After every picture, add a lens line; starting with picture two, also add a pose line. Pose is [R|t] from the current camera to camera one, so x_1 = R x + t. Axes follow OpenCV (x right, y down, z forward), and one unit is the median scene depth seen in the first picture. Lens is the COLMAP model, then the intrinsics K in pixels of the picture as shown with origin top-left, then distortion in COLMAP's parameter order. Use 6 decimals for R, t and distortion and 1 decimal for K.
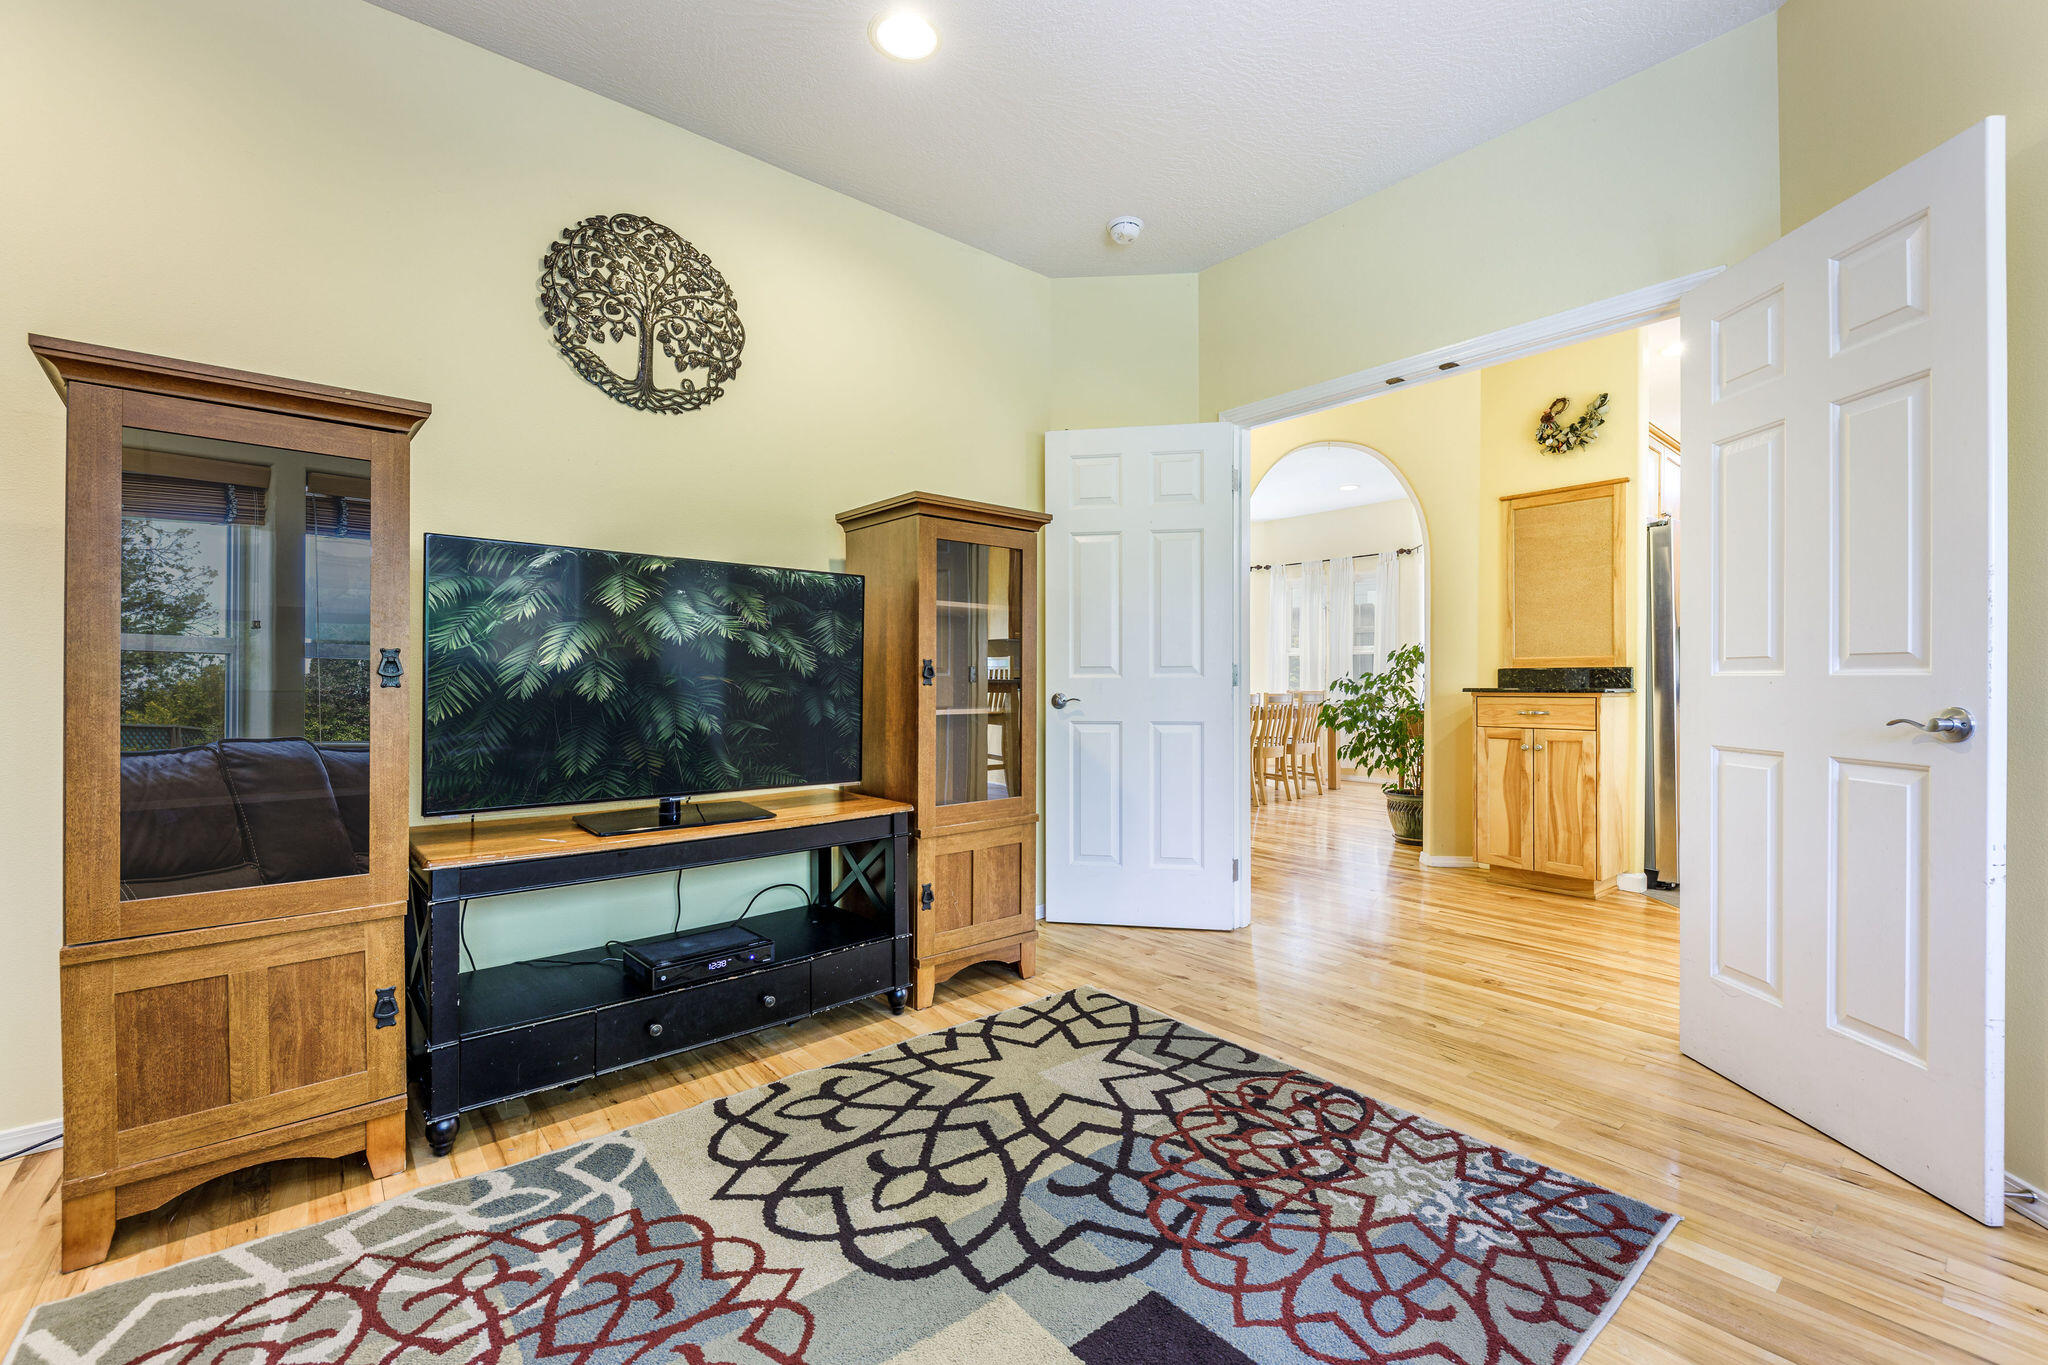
lens RADIAL K [[886.1, 0, 1024.0], [0, 886.1, 682.5], [0, 0, 1]] dist [0.019179, -0.015512]
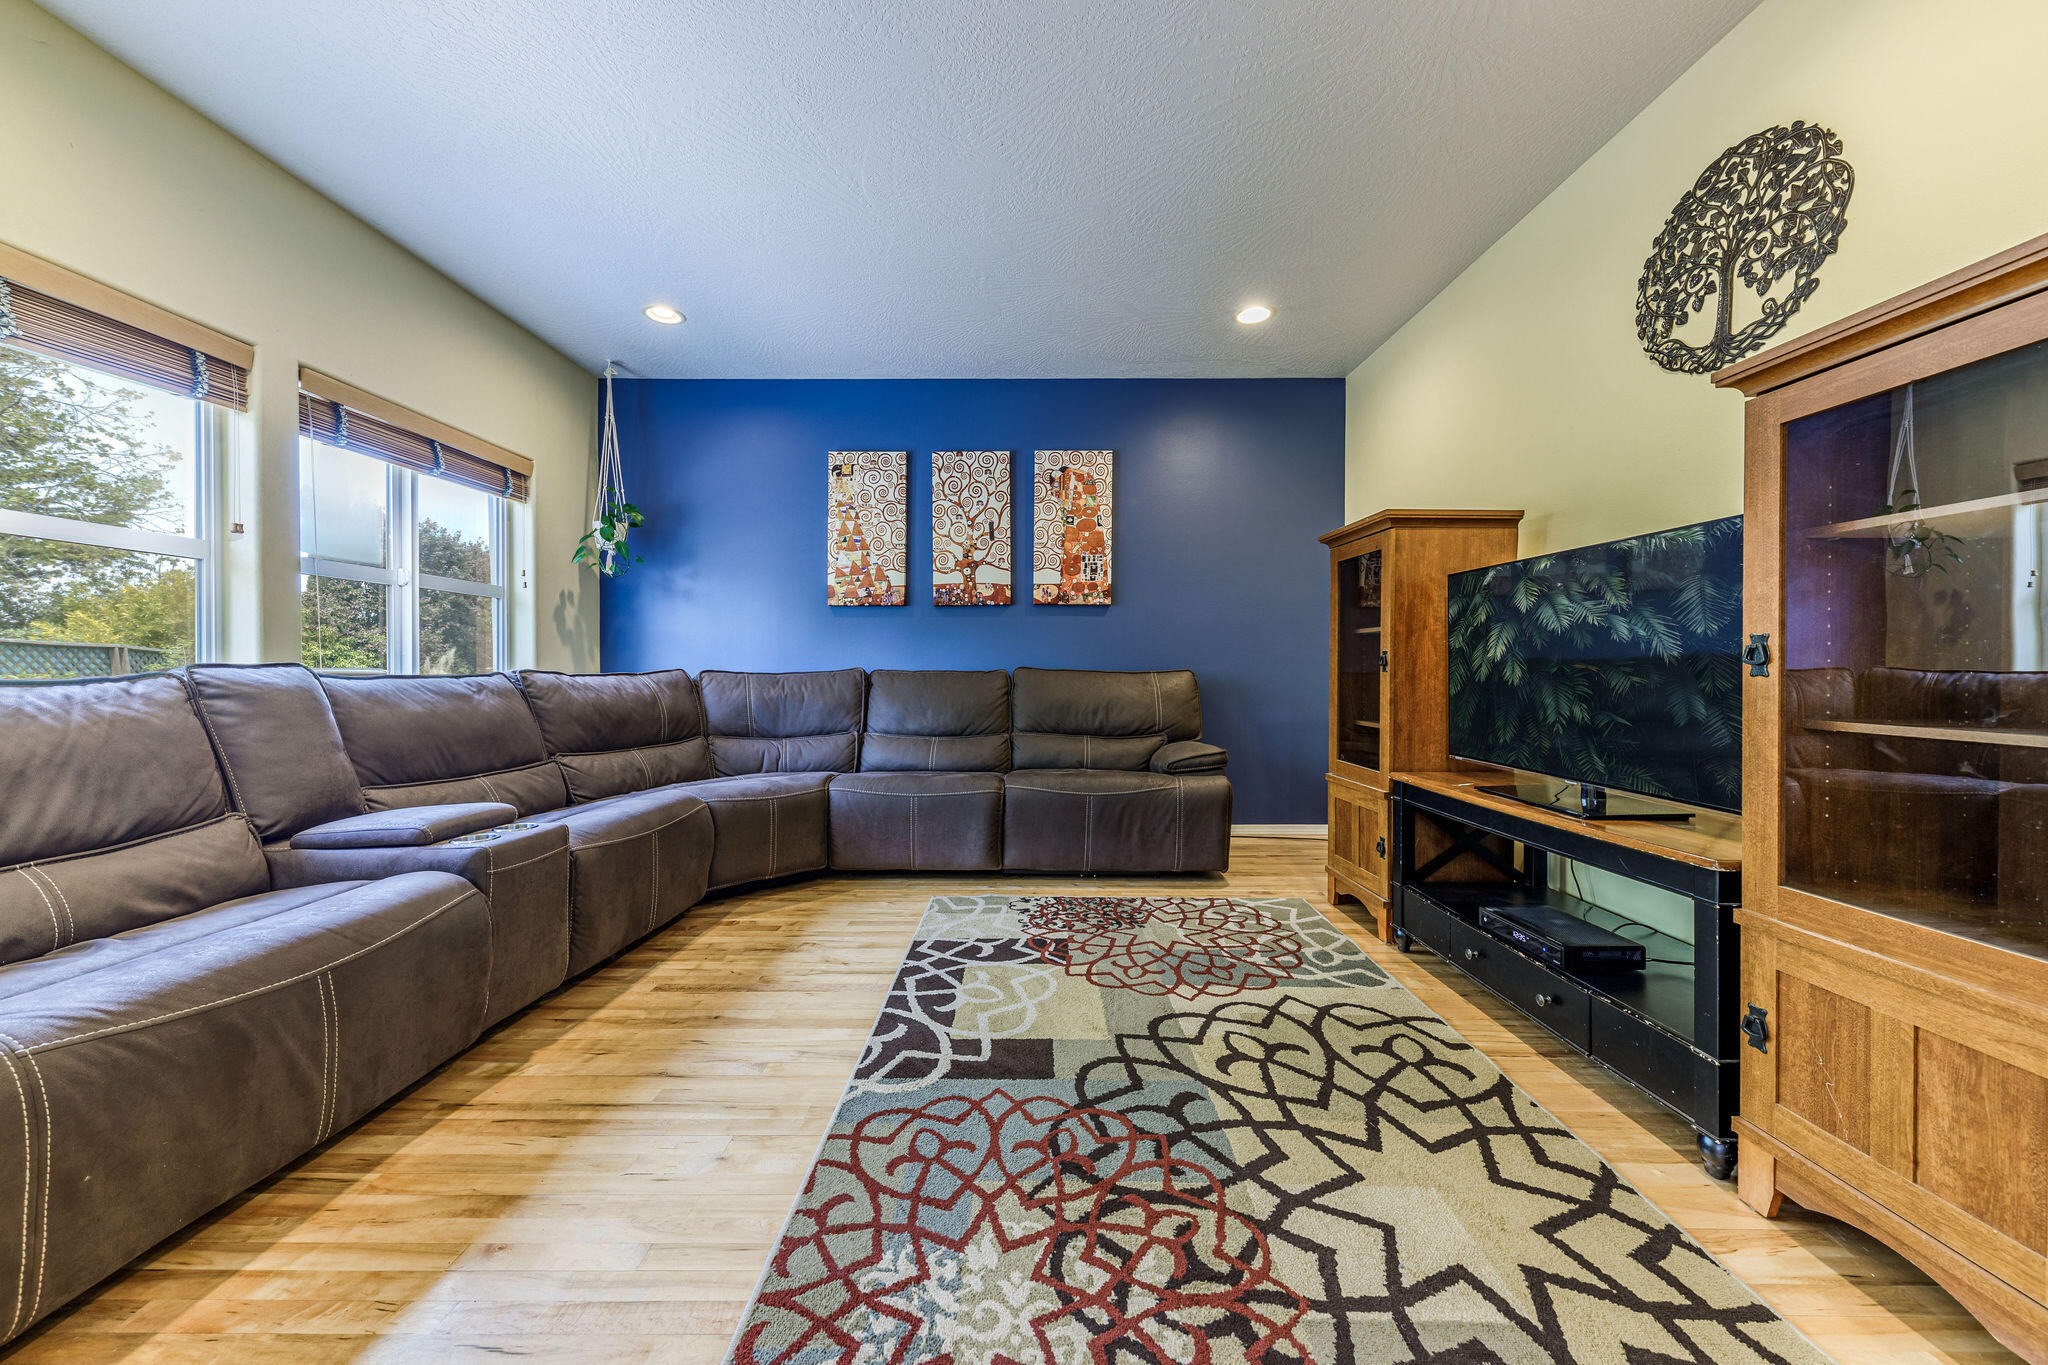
lens RADIAL K [[703.1, 0, 1024.0], [0, 703.1, 682.5], [0, 0, 1]] dist [0.010737, -0.000229]
pose [[-0.649177, 0.015722, -0.760474, 0.758289], [-0.003458, 0.999715, 0.023619, -0.004292], [0.760629, 0.017963, -0.648938, 1.221390]]
